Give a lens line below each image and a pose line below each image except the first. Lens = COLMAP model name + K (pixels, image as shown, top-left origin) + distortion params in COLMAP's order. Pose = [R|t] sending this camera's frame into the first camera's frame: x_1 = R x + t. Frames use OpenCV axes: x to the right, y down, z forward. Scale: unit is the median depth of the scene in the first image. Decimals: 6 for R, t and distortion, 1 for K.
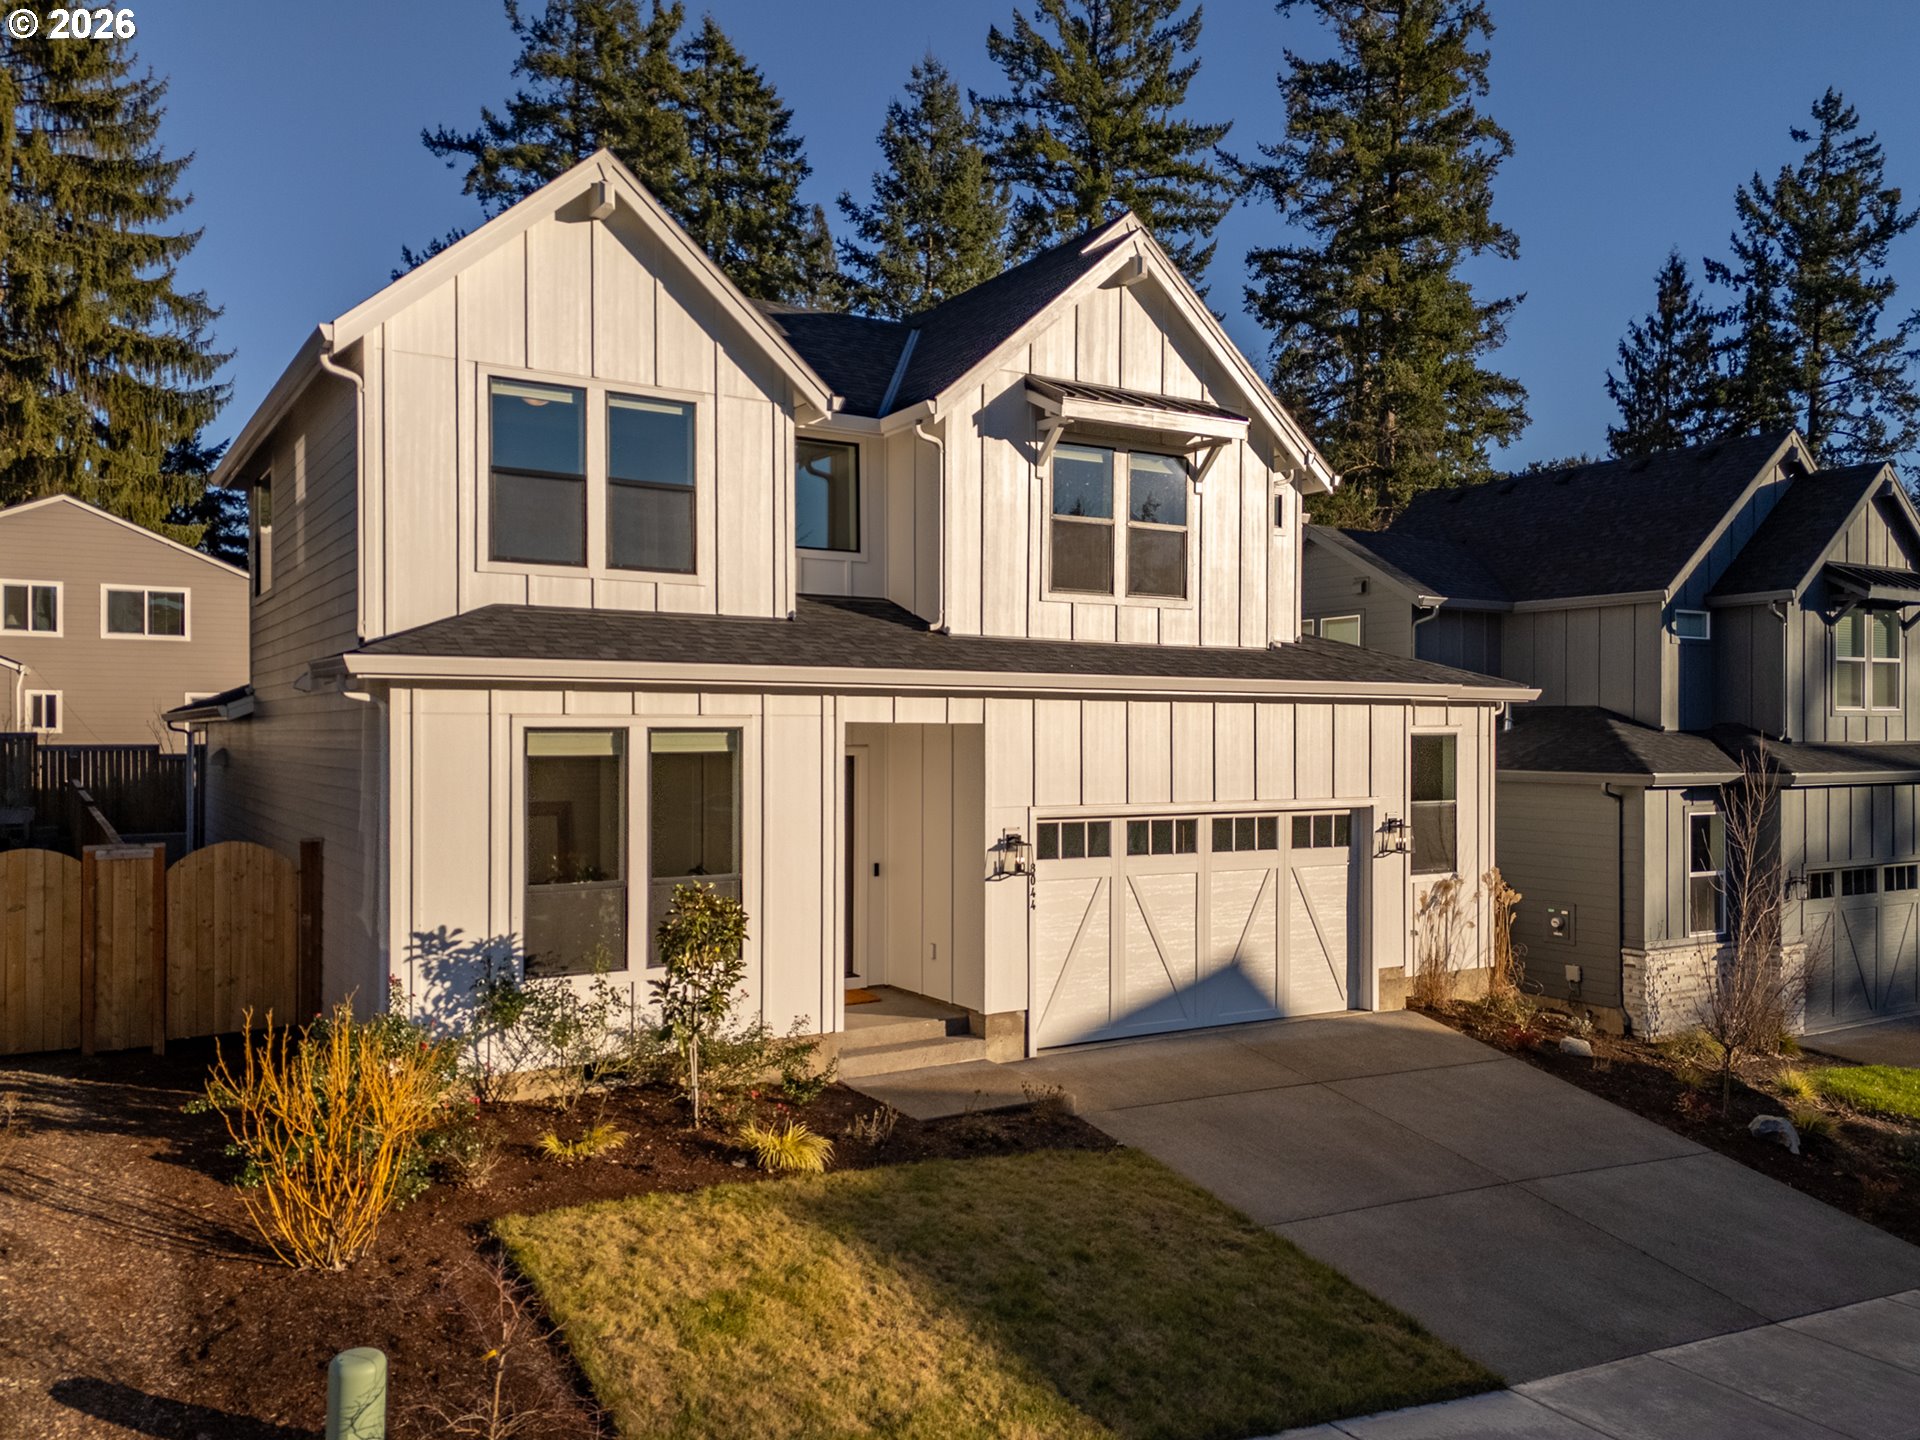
lens RADIAL K [[1720.8, 0, 960.0], [0, 1720.8, 720.0], [0, 0, 1]] dist [0.126432, -0.169792]
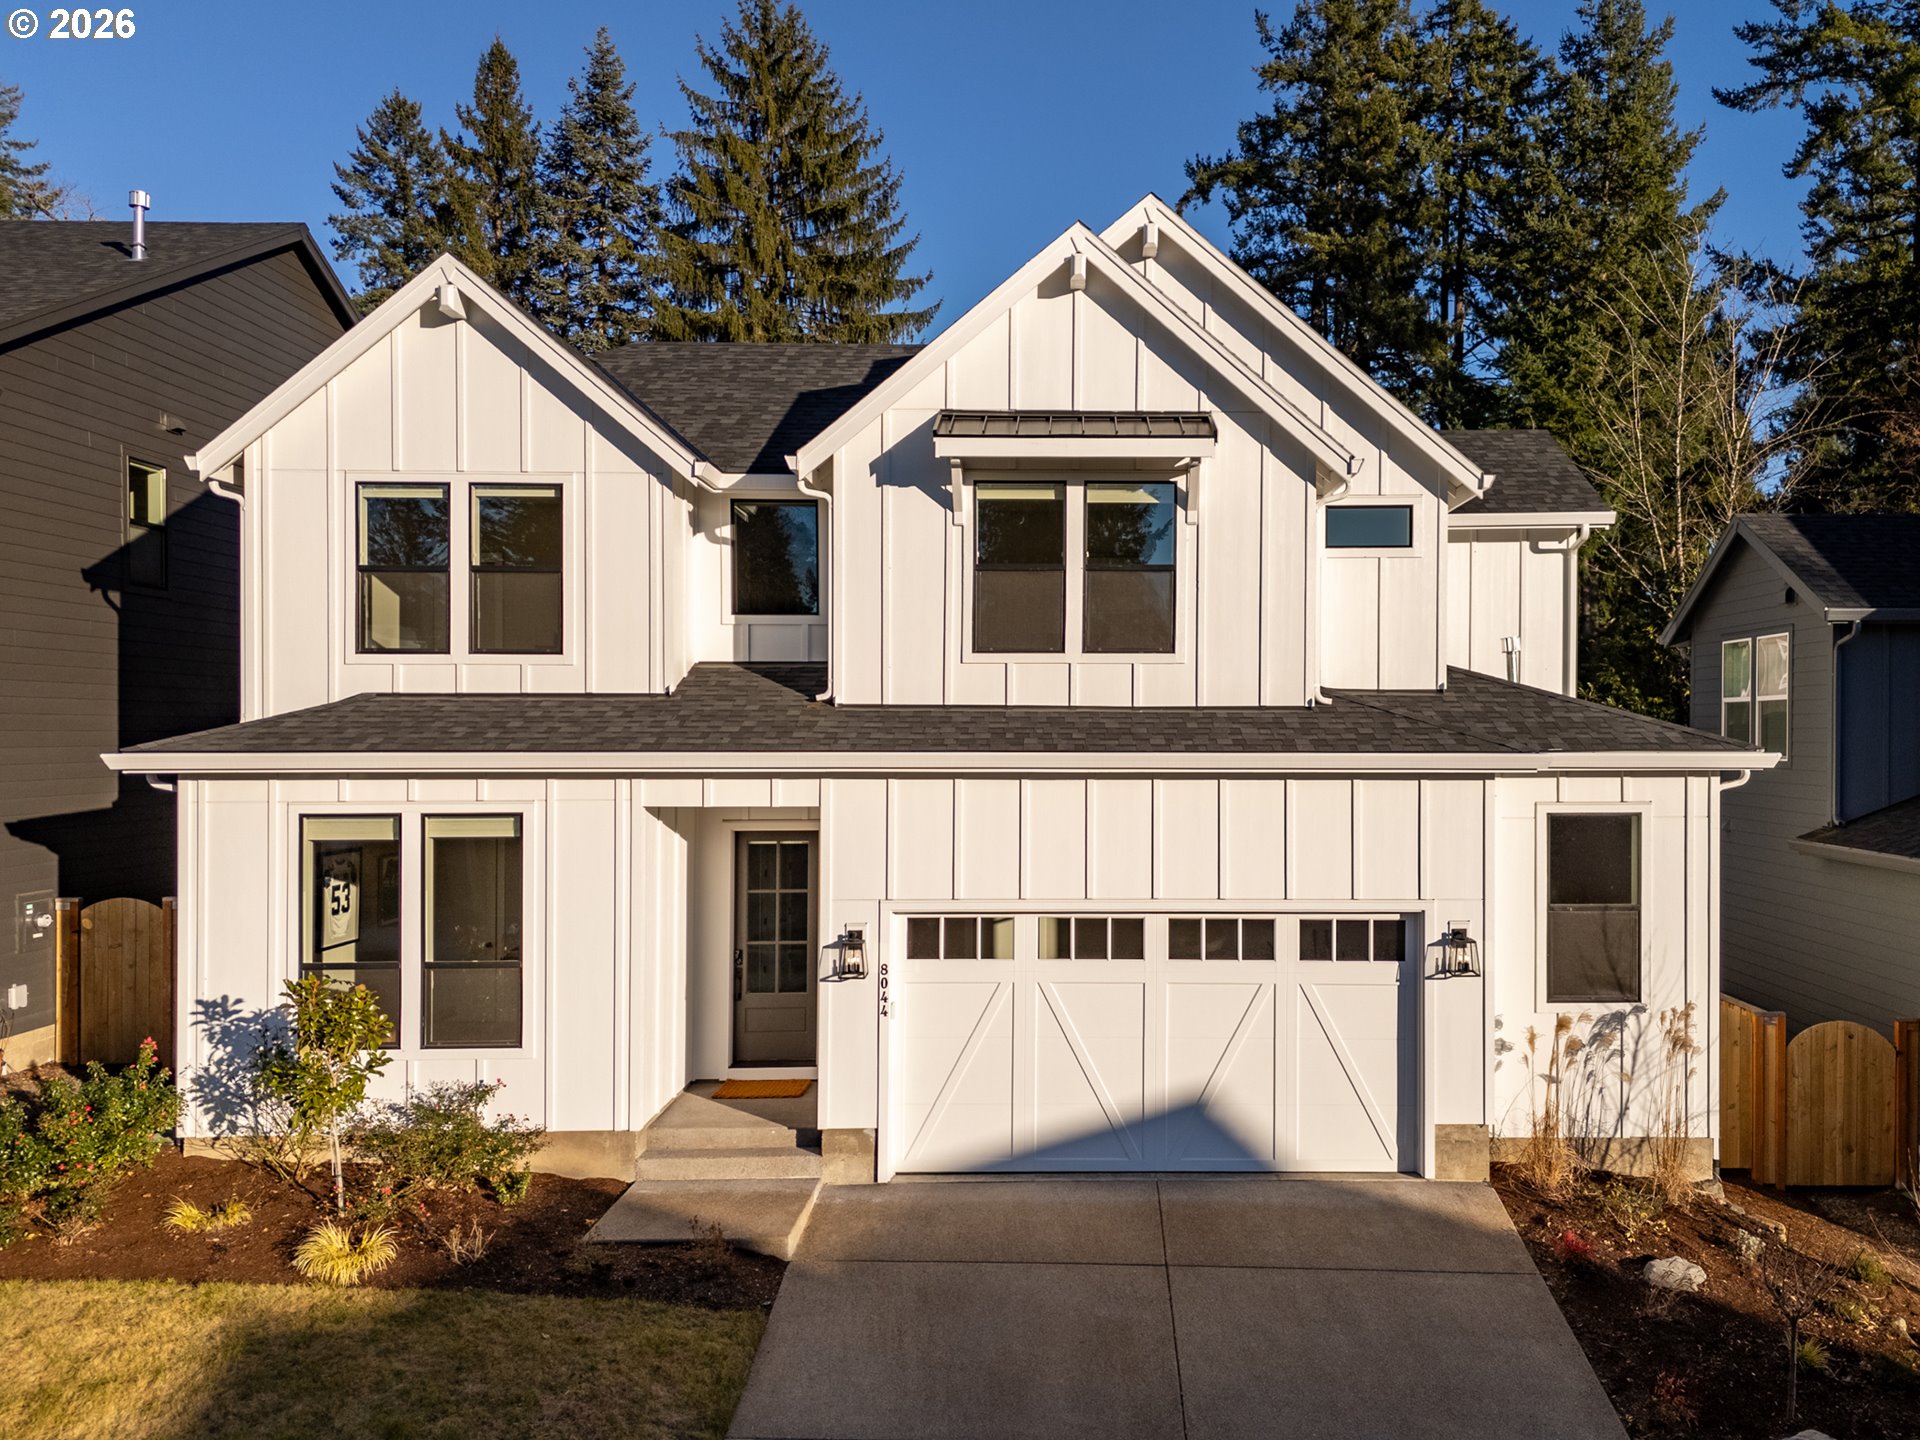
lens RADIAL K [[1720.8, 0, 960.0], [0, 1720.8, 720.0], [0, 0, 1]] dist [0.126432, -0.169792]
pose [[0.824585, -0.005033, -0.565716, 0.599386], [0.007483, 0.999970, 0.002012, -0.045683], [0.565689, -0.005892, 0.824598, 0.295166]]
